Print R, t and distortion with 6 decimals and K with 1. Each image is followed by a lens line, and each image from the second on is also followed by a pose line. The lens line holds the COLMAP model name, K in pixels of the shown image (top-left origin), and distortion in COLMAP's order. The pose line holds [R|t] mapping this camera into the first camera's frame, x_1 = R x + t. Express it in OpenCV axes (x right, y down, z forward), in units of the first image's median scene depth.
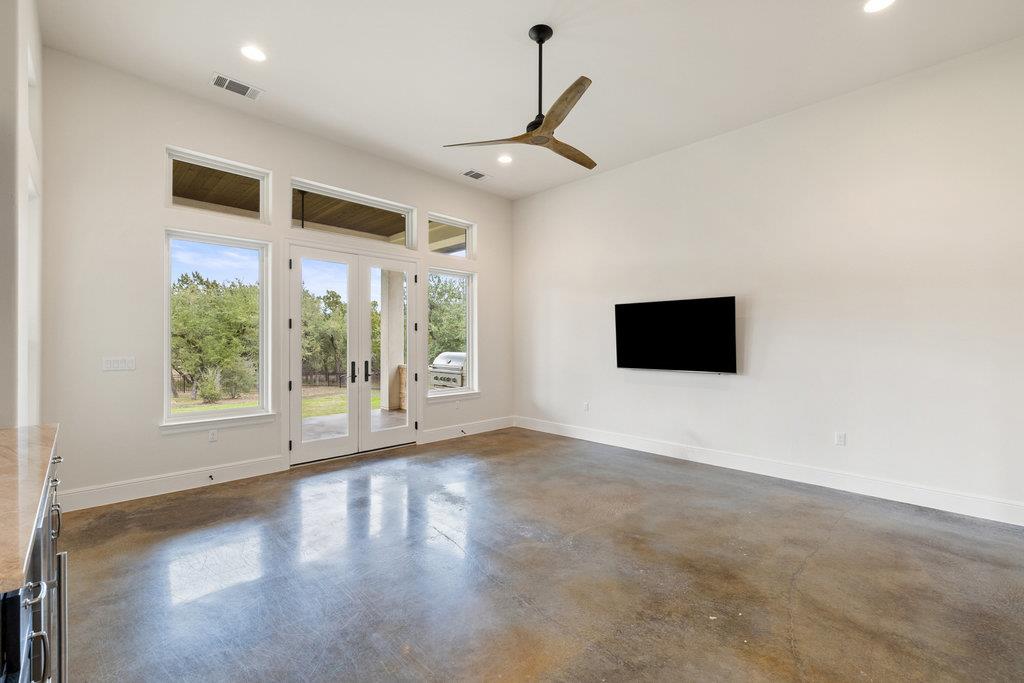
lens RADIAL K [[428.7, 0, 511.9], [0, 428.7, 338.0], [0, 0, 1]] dist [0.001216, 0.000086]
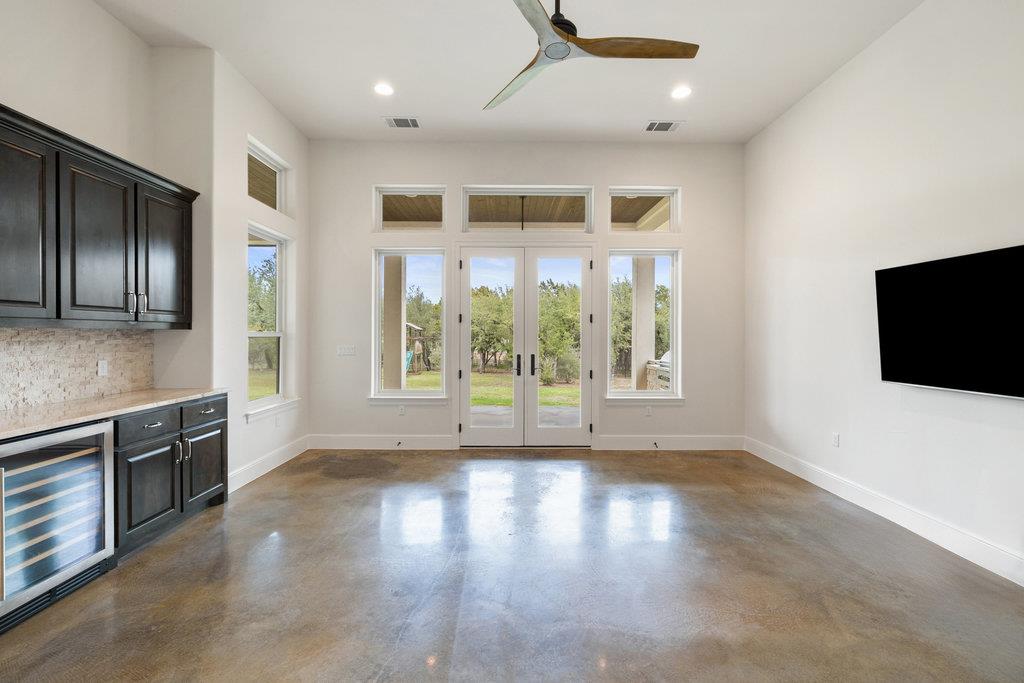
lens RADIAL K [[426.9, 0, 513.1], [0, 426.9, 332.4], [0, 0, 1]] dist [-0.002063, -0.000066]
pose [[0.717563, -0.003133, -0.696487, 0.308657], [0.004207, 0.999991, -0.000164, 0.003685], [0.696481, -0.002813, 0.717569, 0.268530]]
